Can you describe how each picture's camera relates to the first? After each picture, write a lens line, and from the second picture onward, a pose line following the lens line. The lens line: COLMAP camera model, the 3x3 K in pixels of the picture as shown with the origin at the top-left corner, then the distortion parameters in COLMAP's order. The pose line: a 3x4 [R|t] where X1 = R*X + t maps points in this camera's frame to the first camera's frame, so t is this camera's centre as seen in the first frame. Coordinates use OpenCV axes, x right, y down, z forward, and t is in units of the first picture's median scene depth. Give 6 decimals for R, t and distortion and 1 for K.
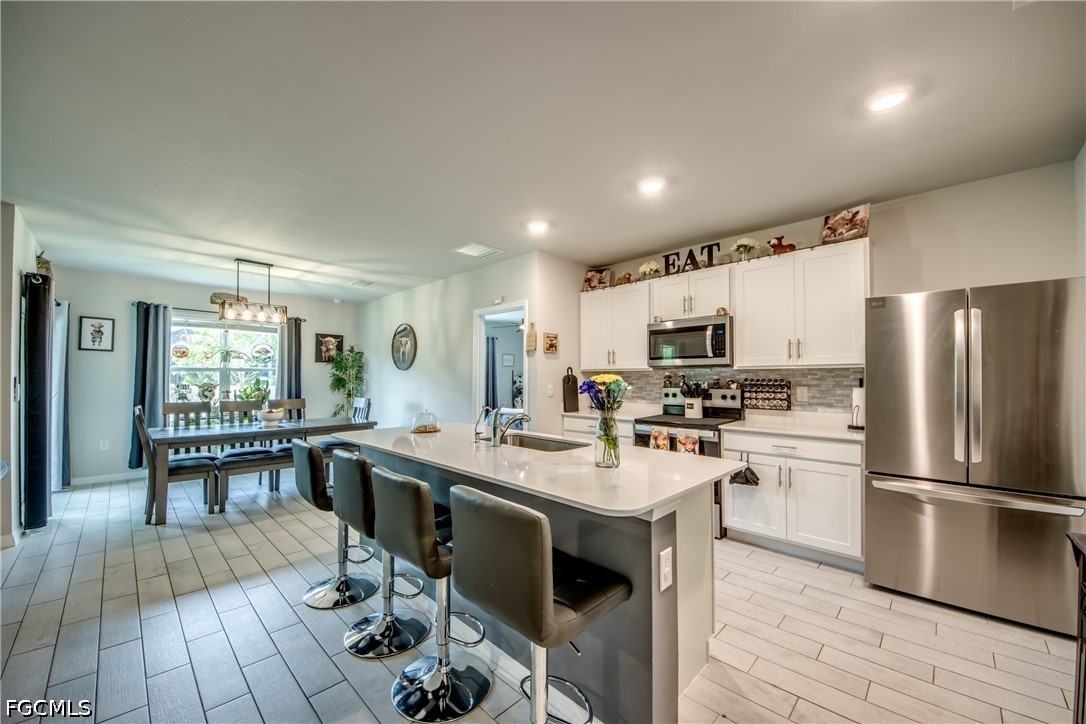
lens RADIAL K [[408.8, 0, 535.8], [0, 408.8, 371.2], [0, 0, 1]] dist [0.050947, -0.036609]
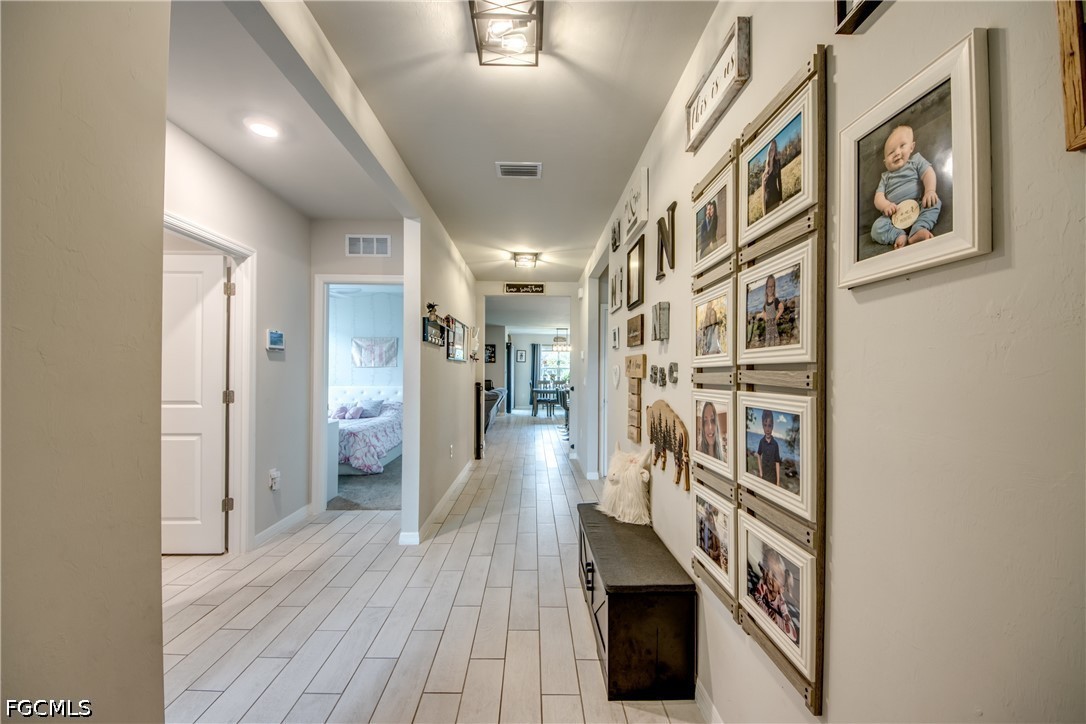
lens RADIAL K [[419.6, 0, 541.2], [0, 419.6, 356.7], [0, 0, 1]] dist [0.023758, -0.023150]
pose [[0.719517, -0.024265, -0.694051, 1.253043], [0.008034, 0.999613, -0.026619, -0.010430], [0.694428, 0.013577, 0.719434, -1.183522]]
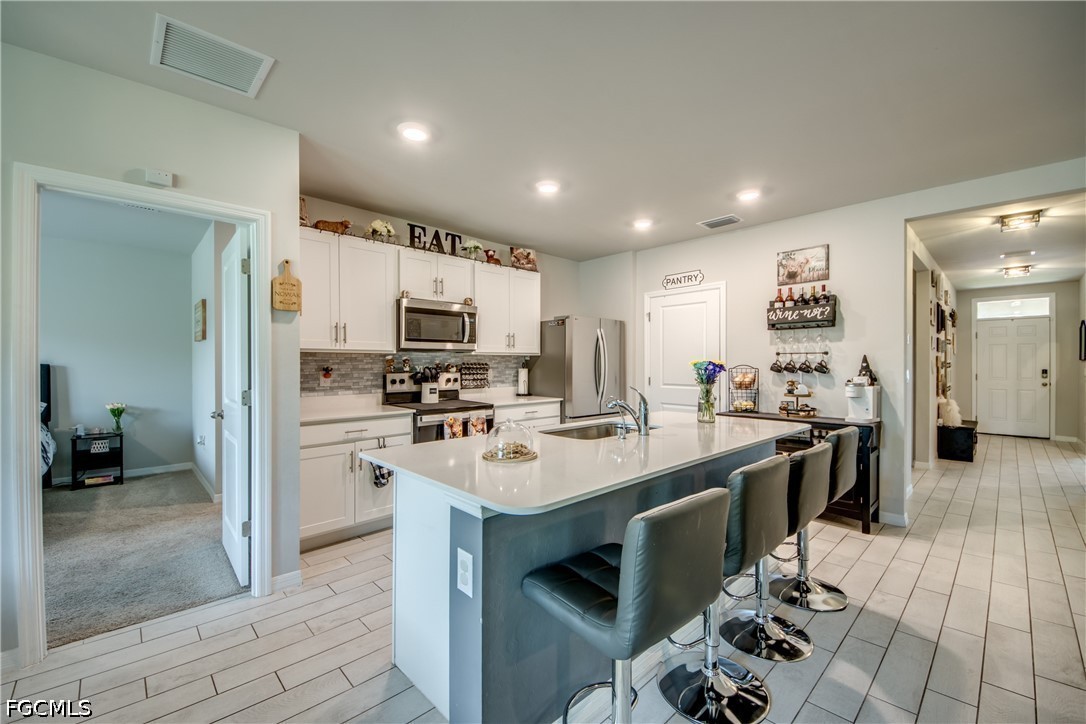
lens RADIAL K [[426.7, 0, 529.8], [0, 426.7, 366.9], [0, 0, 1]] dist [0.018997, -0.016804]
pose [[0.056505, -0.007948, 0.998371, -0.572464], [-0.015722, 0.999837, 0.008849, 0.013942], [-0.998278, -0.016197, 0.056371, 0.658371]]
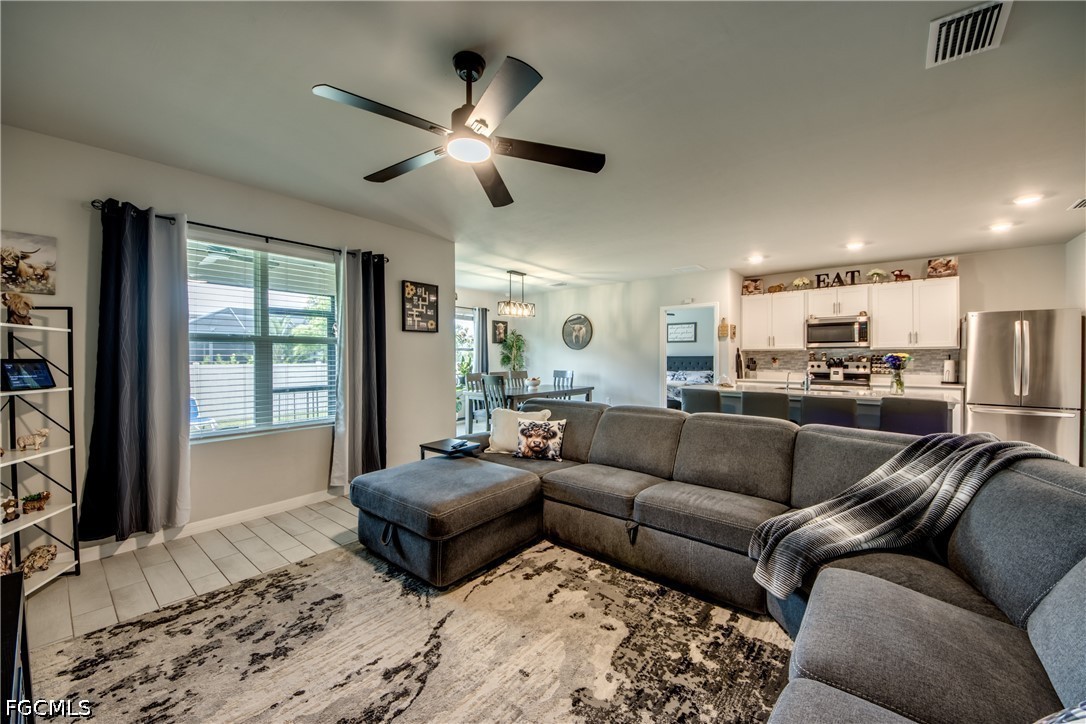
lens RADIAL K [[419.6, 0, 541.2], [0, 419.6, 356.7], [0, 0, 1]] dist [0.023758, -0.023150]
pose [[0.995844, -0.002275, 0.091043, -0.816621], [0.000753, 0.999859, 0.016749, -0.004062], [-0.091068, -0.016610, 0.995706, -0.455731]]
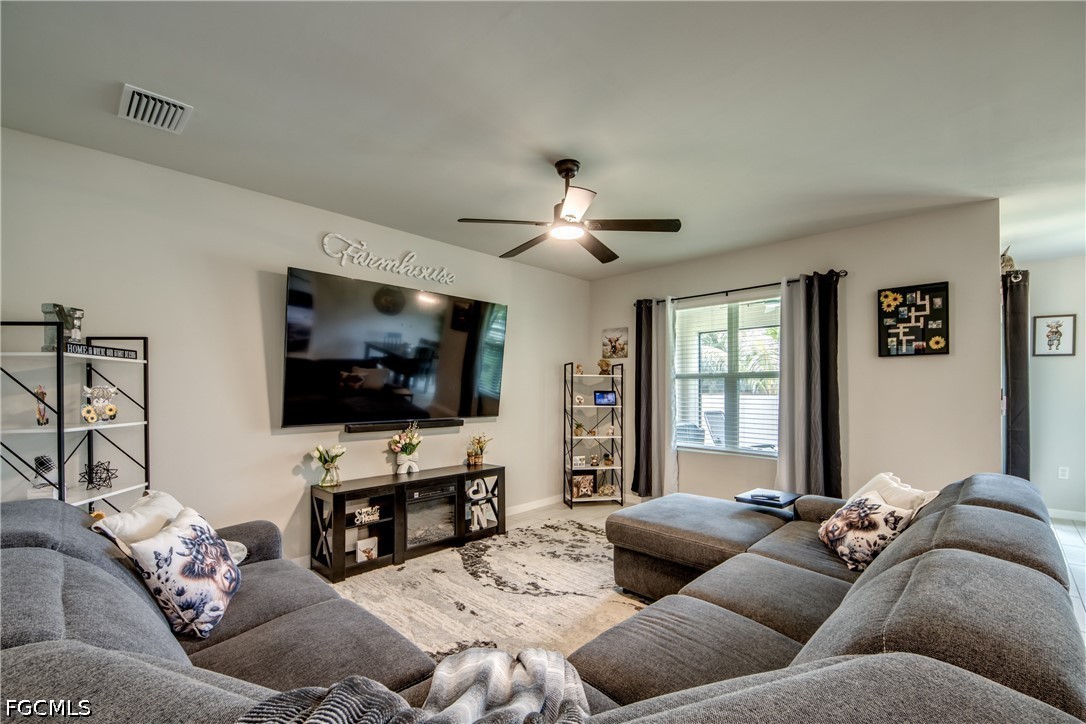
lens RADIAL K [[455.4, 0, 541.8], [0, 455.4, 387.9], [0, 0, 1]] dist [-0.022466, -0.000408]
pose [[-0.012641, -0.003437, -0.999914, -0.206244], [0.015890, 0.999867, -0.003637, 0.001289], [0.999794, -0.015935, -0.012585, -0.012639]]
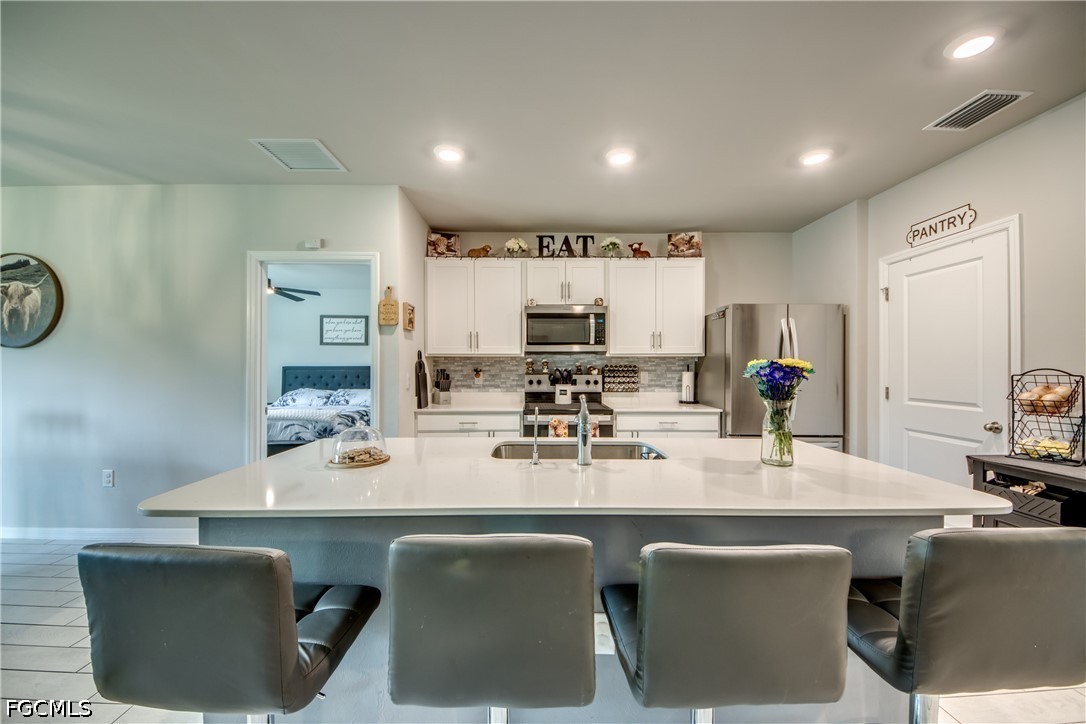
lens RADIAL K [[403.5, 0, 543.3], [0, 403.5, 367.7], [0, 0, 1]] dist [0.038163, -0.019570]
pose [[0.702091, -0.002694, 0.712082, -0.332717], [-0.011912, 0.999808, 0.015527, 0.008955], [-0.711988, -0.019383, 0.701924, 0.316392]]
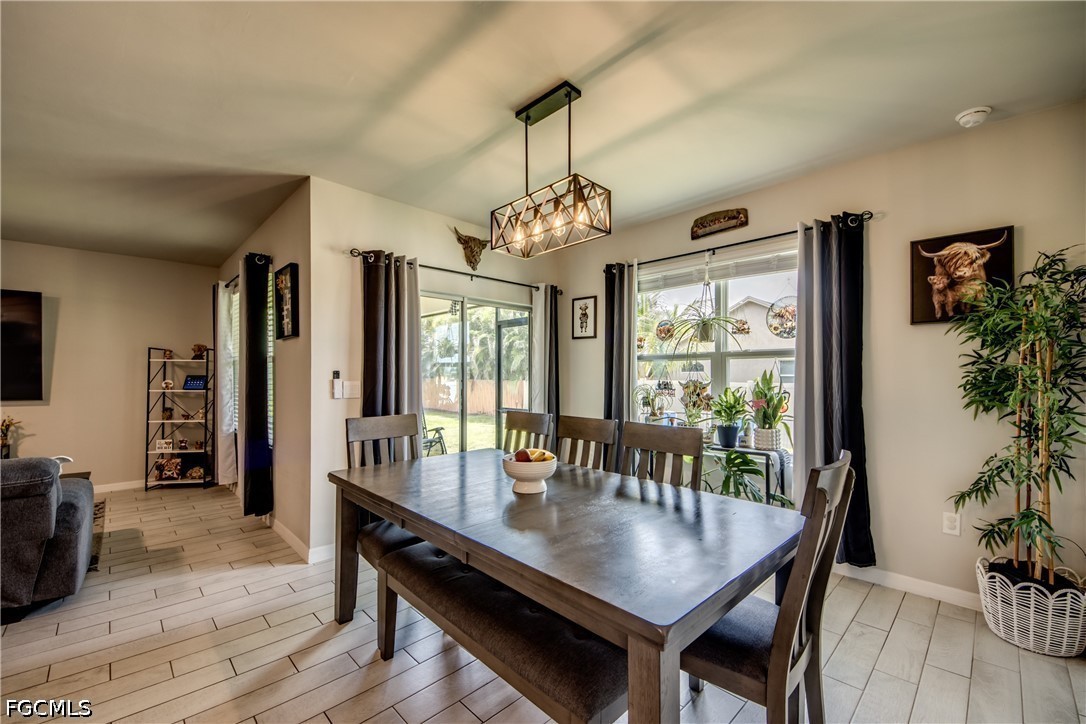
lens RADIAL K [[436.7, 0, 545.4], [0, 436.7, 372.0], [0, 0, 1]] dist [0.024804, -0.020894]
pose [[-0.024549, -0.006836, -0.999675, -0.249647], [0.018940, 0.999794, -0.007302, 0.024528], [0.999519, -0.019113, -0.024415, 1.136398]]
